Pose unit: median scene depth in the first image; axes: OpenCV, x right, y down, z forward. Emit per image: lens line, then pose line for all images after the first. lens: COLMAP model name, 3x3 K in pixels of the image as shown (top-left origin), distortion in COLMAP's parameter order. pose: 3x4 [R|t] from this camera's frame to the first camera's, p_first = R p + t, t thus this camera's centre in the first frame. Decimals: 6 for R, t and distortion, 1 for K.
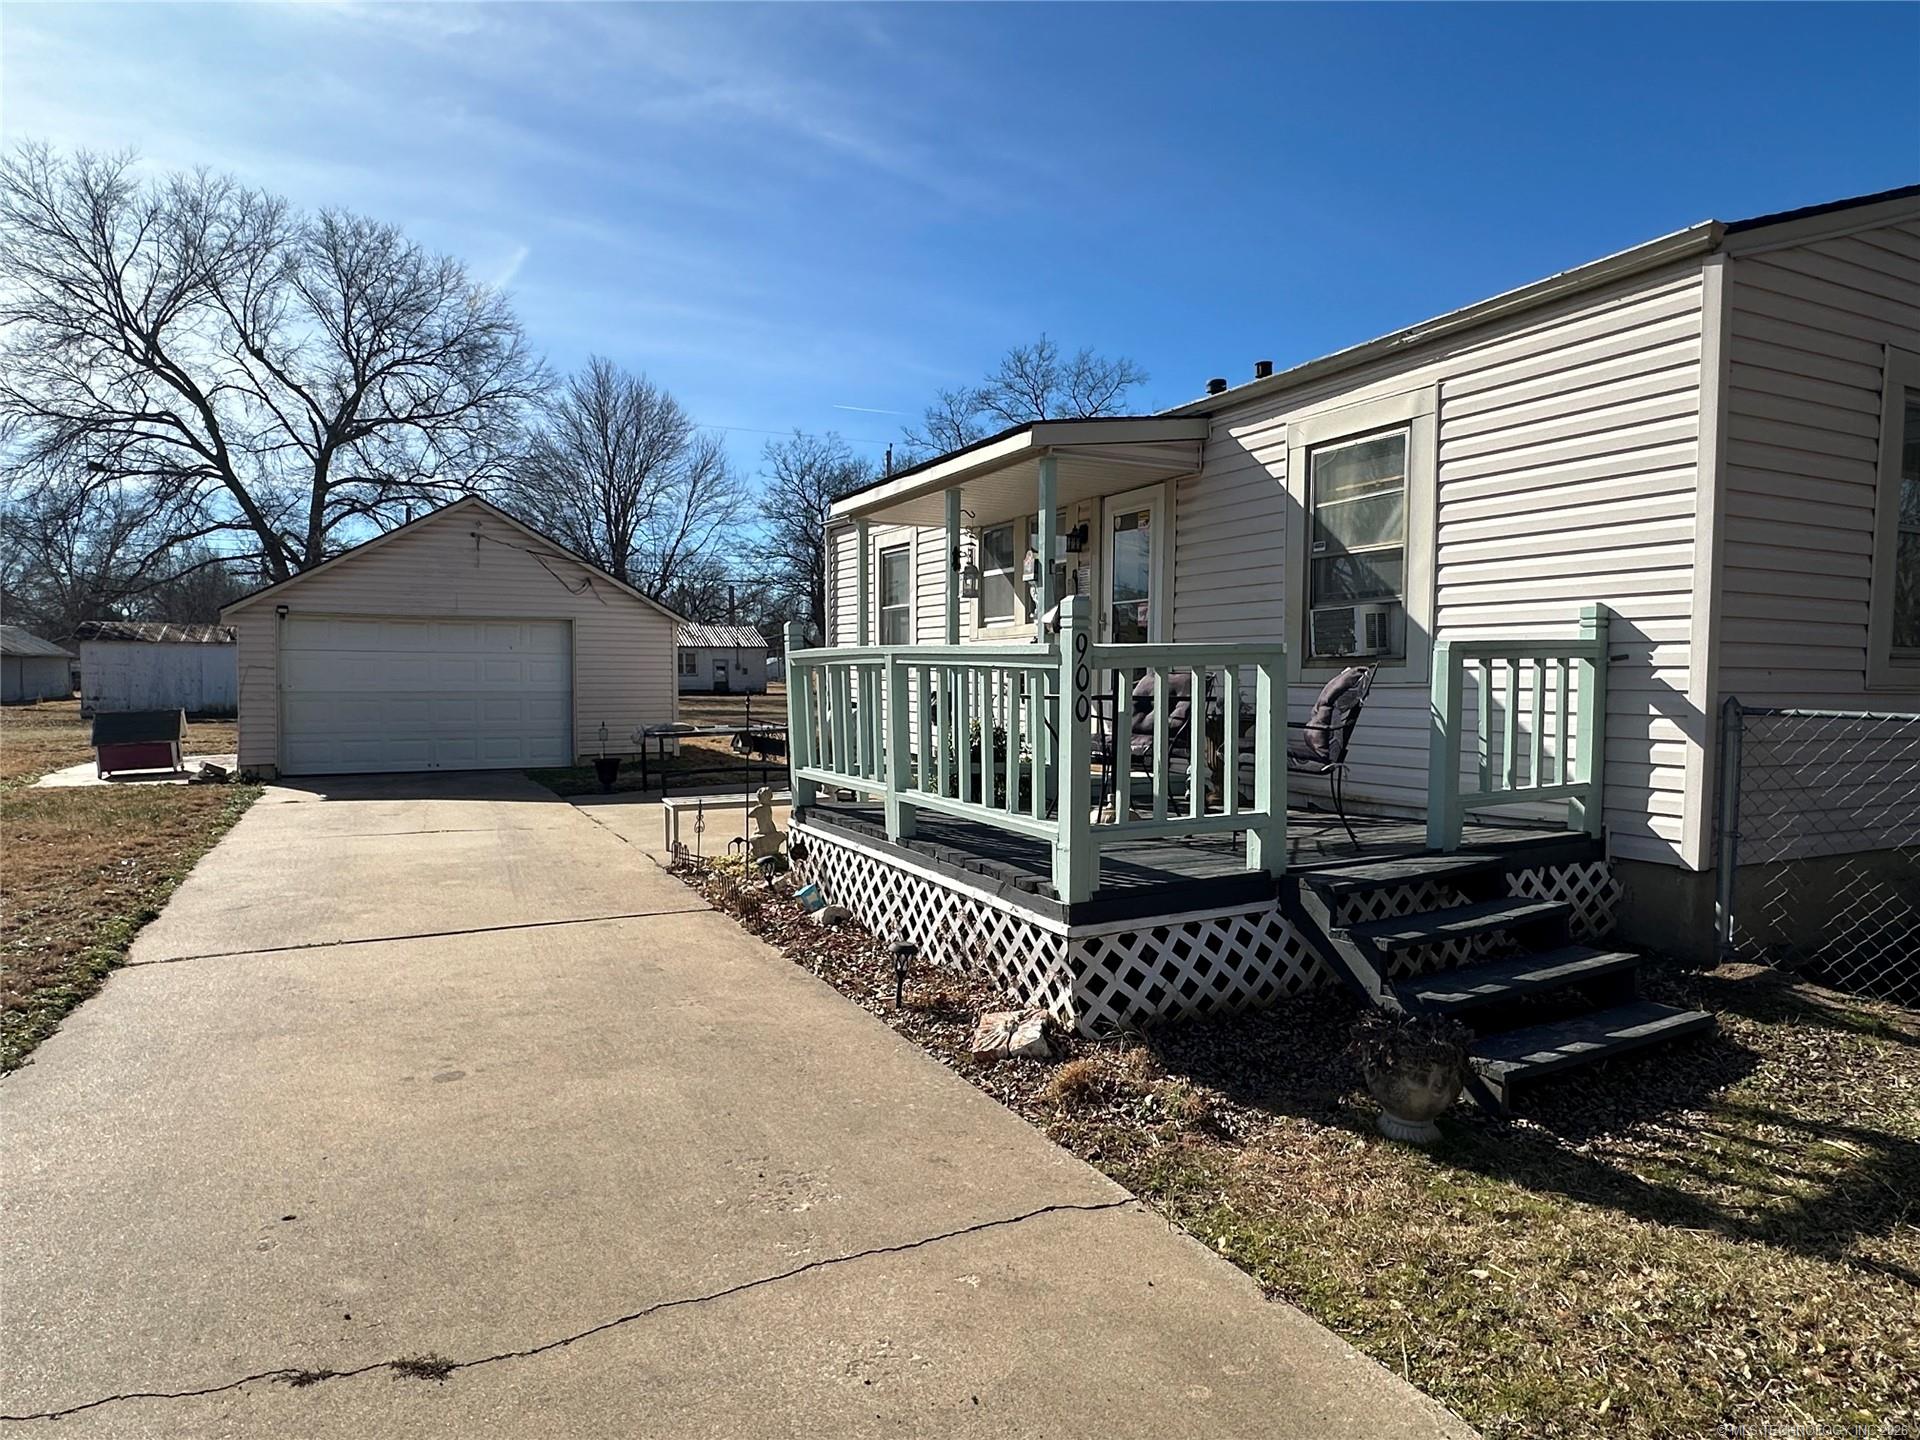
lens RADIAL K [[1161.3, 0, 938.0], [0, 1161.3, 725.7], [0, 0, 1]] dist [-0.000936, 0.000271]
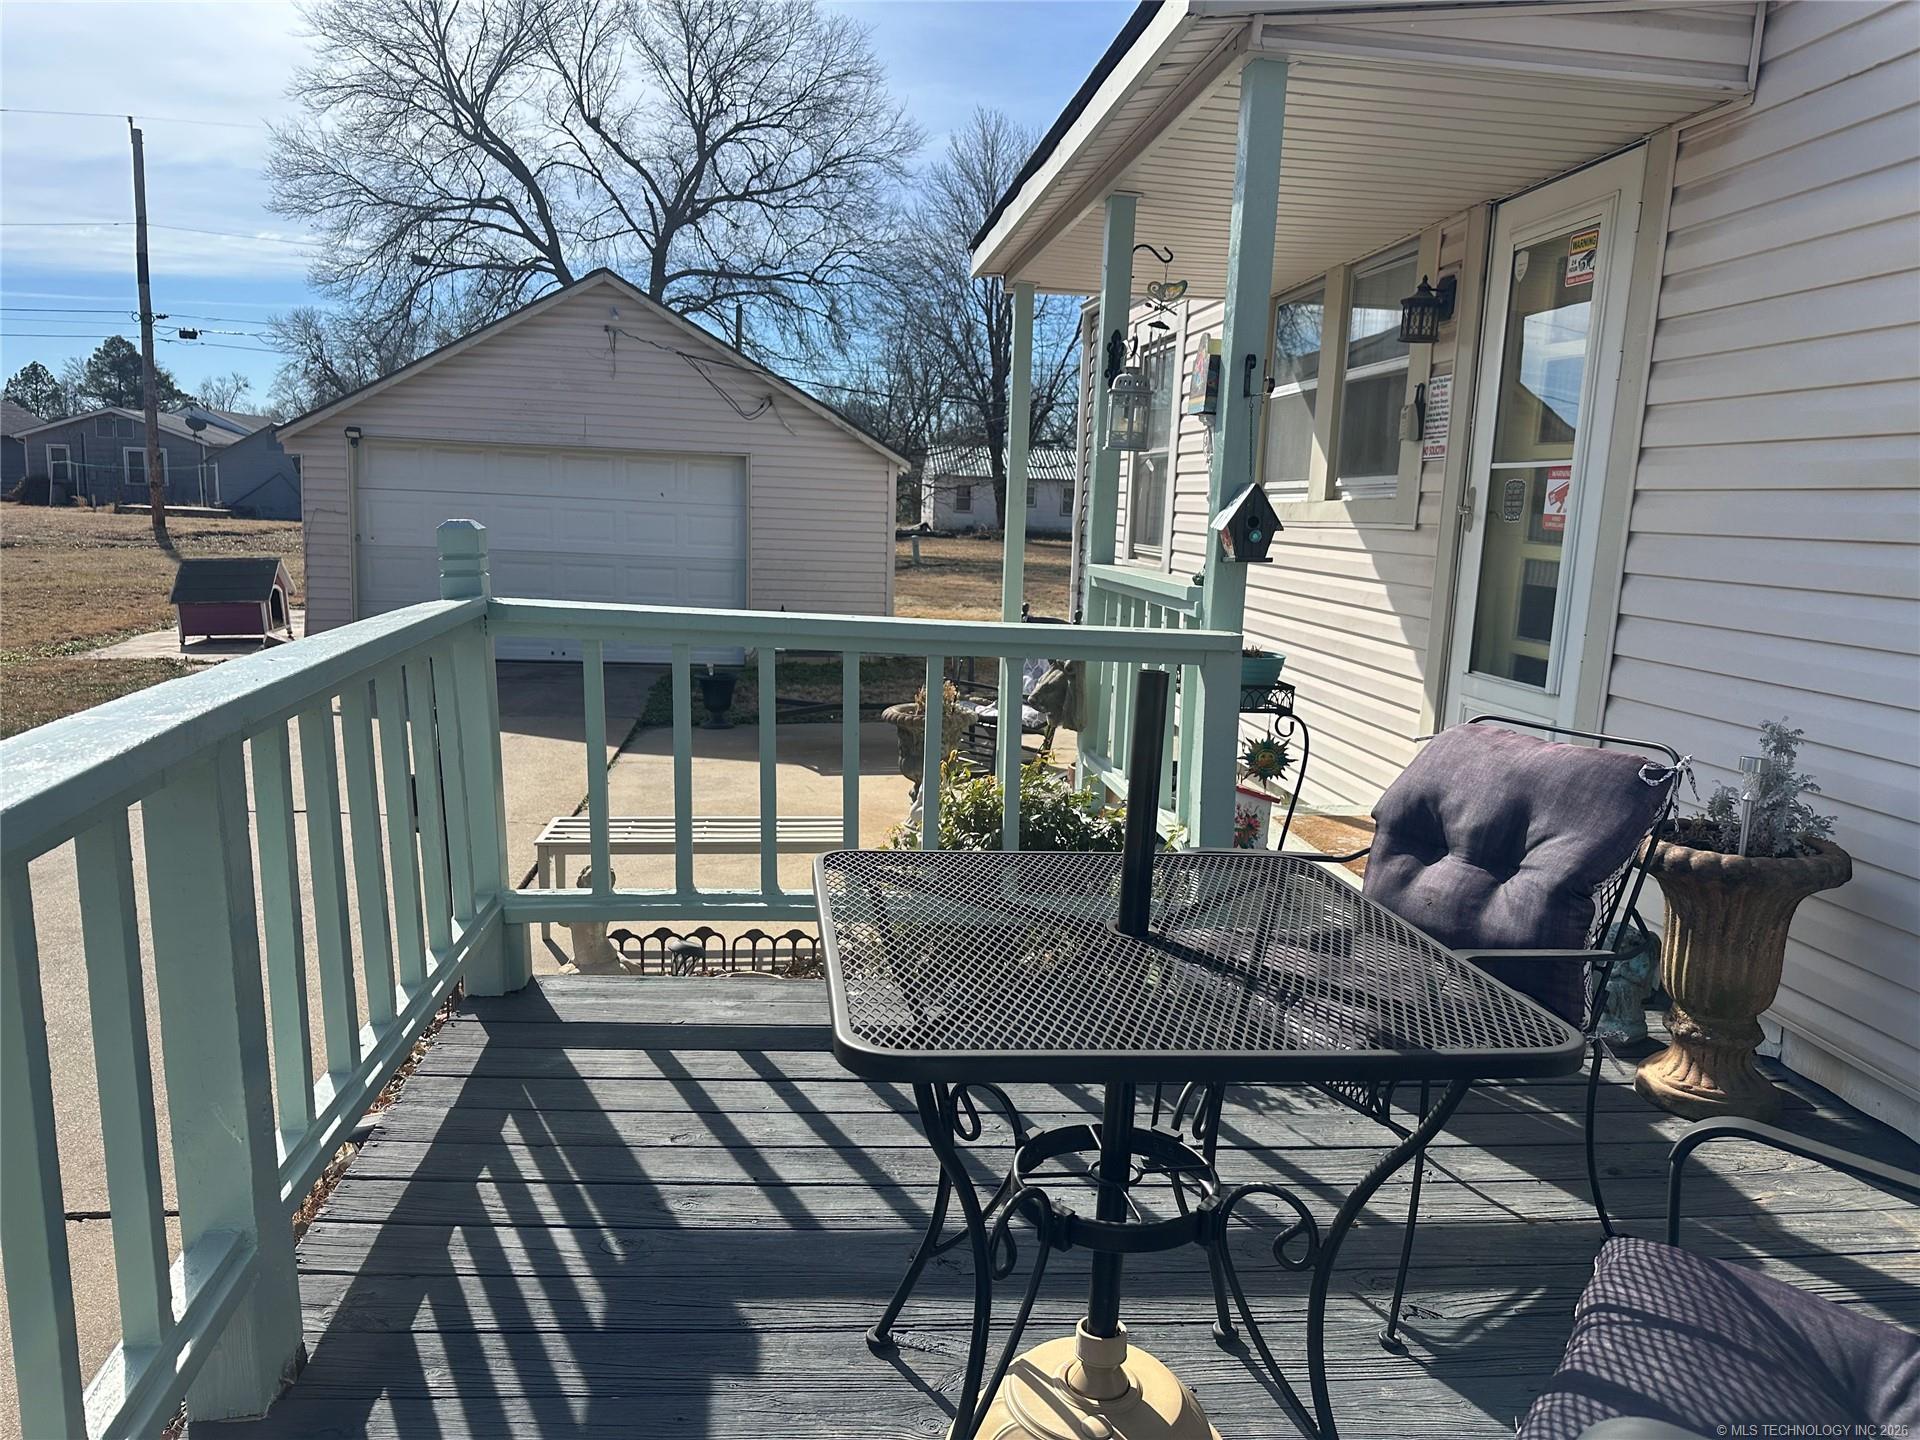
lens RADIAL K [[1340.9, 0, 960.0], [0, 1340.9, 720.0], [0, 0, 1]] dist [0.065120, -0.087373]
pose [[0.944796, 0.084476, -0.316583, 0.076806], [-0.049062, 0.991774, 0.118224, -0.036932], [0.323966, -0.096166, 0.941169, 0.274998]]
